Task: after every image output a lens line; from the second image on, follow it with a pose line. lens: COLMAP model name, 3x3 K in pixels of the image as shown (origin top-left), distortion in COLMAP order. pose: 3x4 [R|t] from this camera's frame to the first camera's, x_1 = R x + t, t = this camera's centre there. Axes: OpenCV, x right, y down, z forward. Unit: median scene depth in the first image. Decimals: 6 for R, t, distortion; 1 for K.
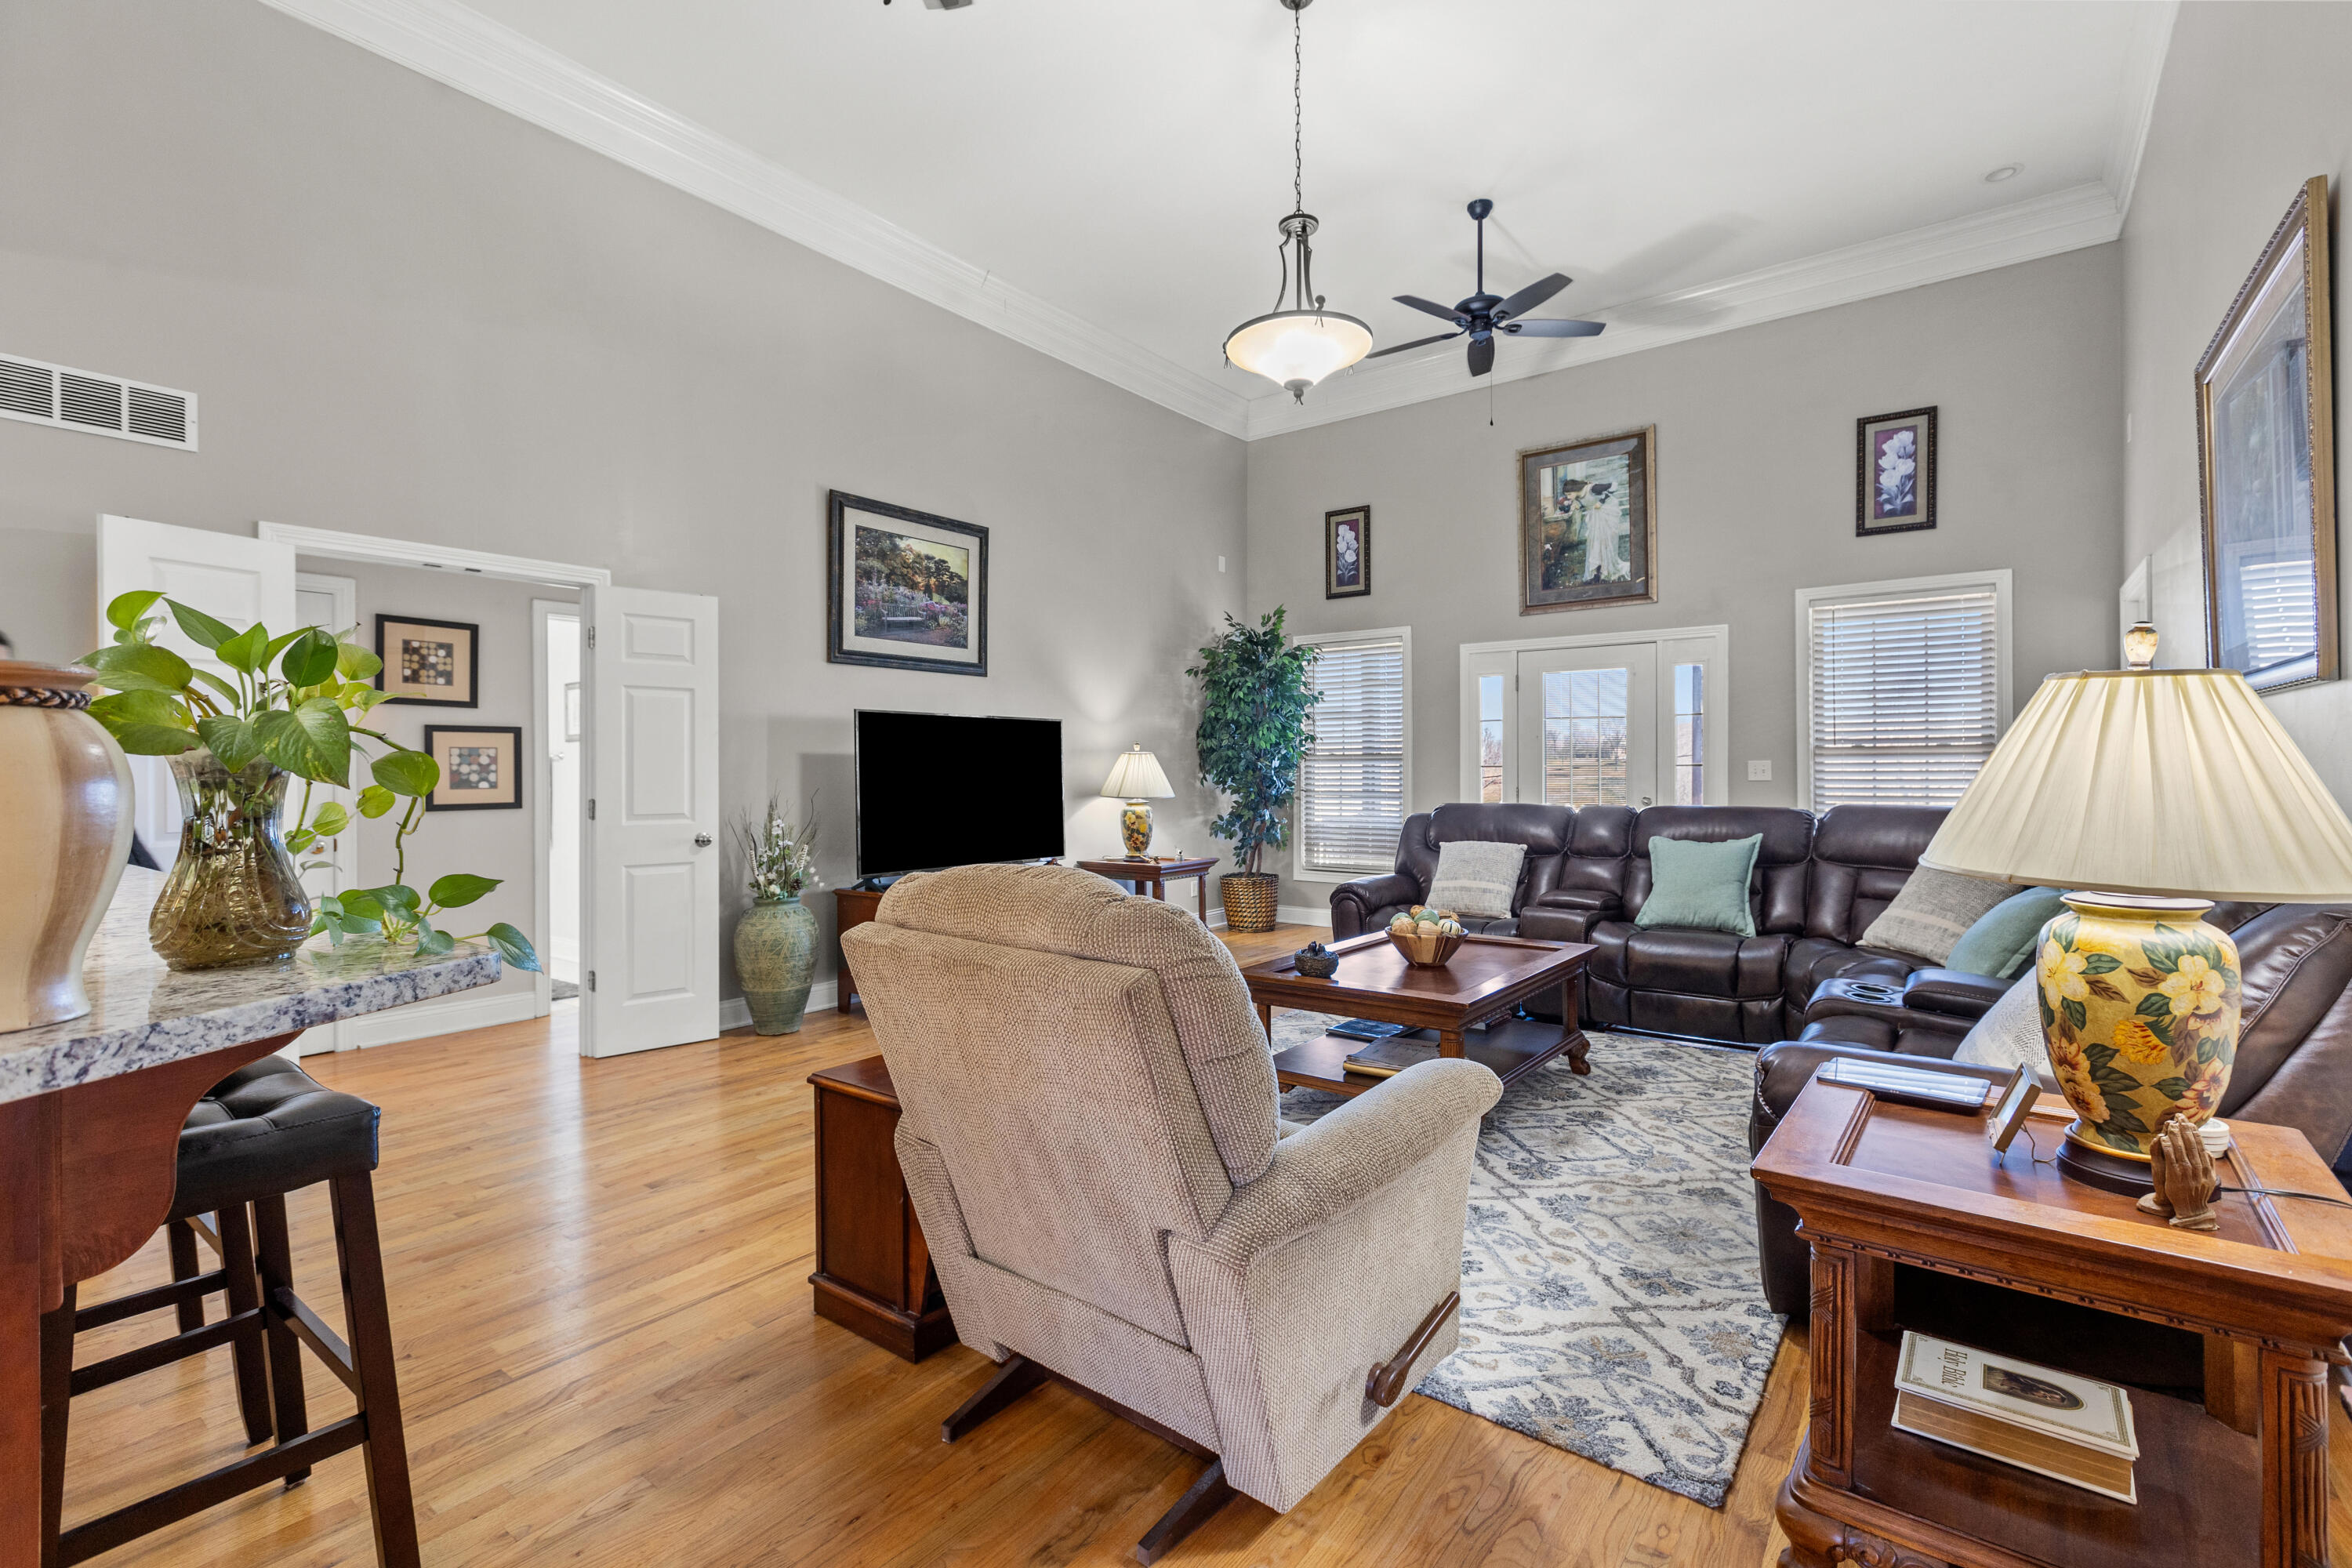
lens RADIAL K [[1073.1, 0, 1179.0], [0, 1073.1, 777.3], [0, 0, 1]] dist [0.003671, 0.002503]
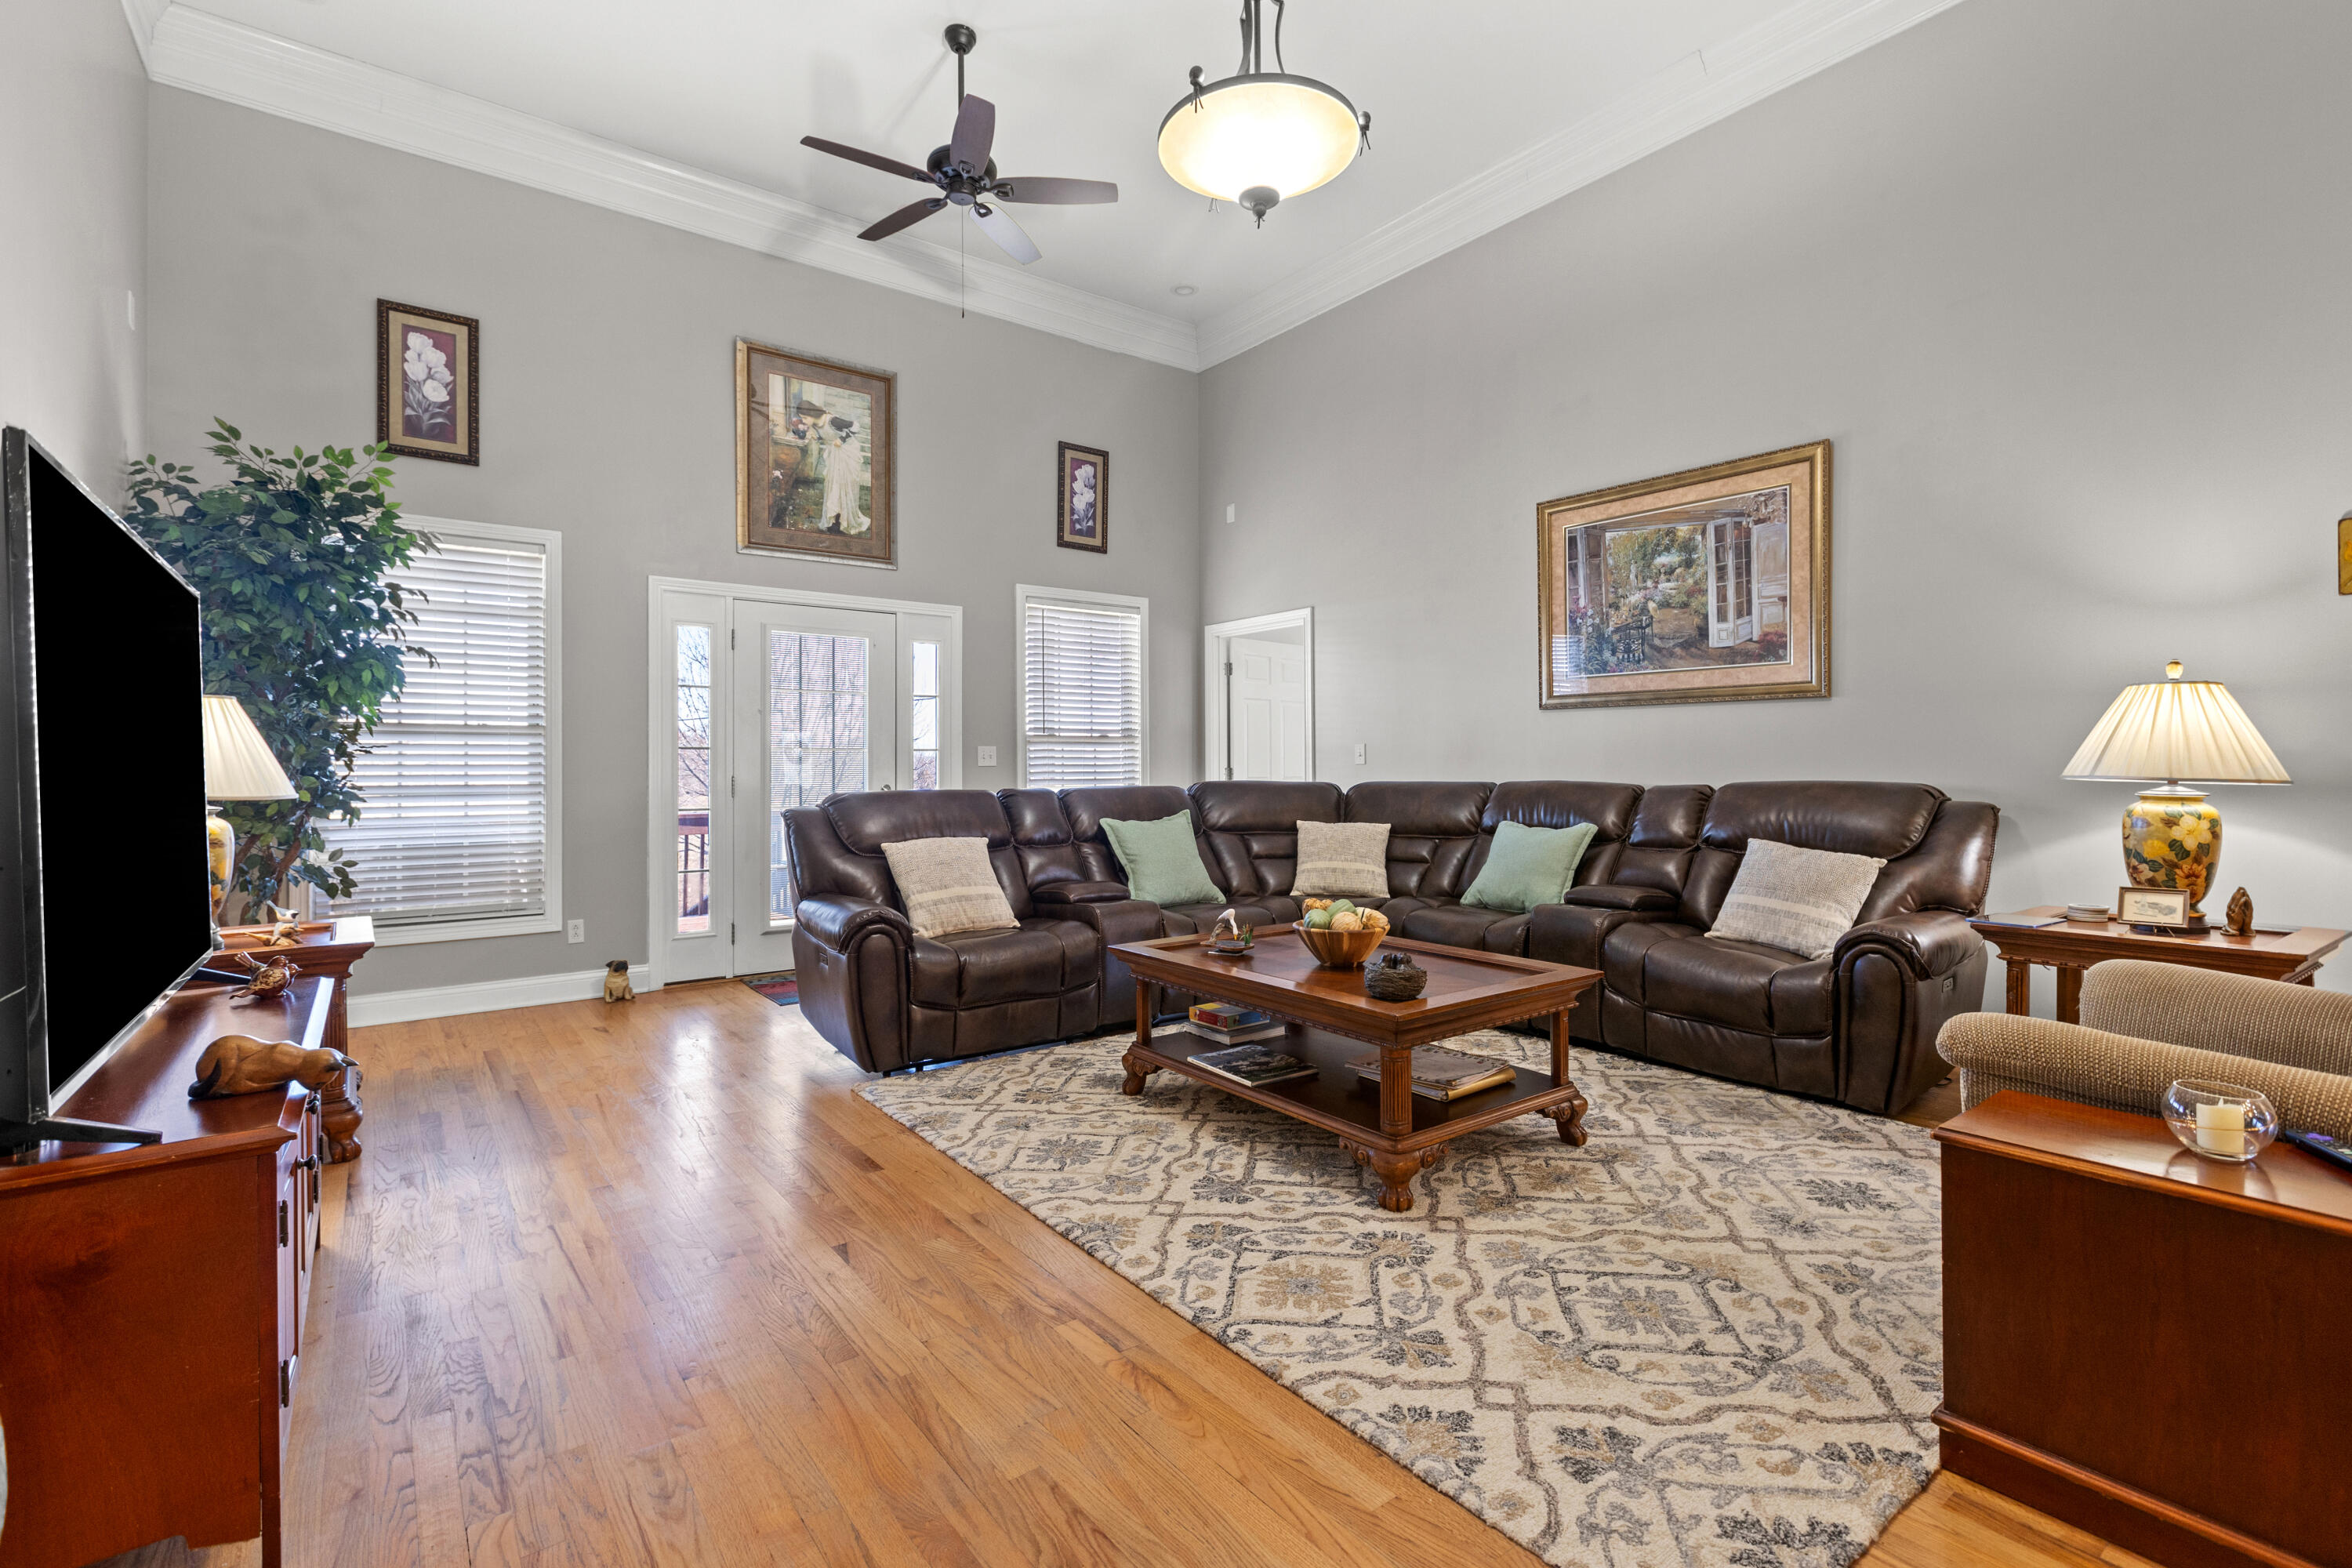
lens RADIAL K [[1073.1, 0, 1188.4], [0, 1073.1, 770.3], [0, 0, 1]] dist [0.003671, 0.002503]
pose [[0.262259, 0.003976, 0.964989, -0.381016], [0.009520, 0.999932, -0.006707, 0.015845], [-0.964951, 0.010946, 0.262203, 0.546152]]
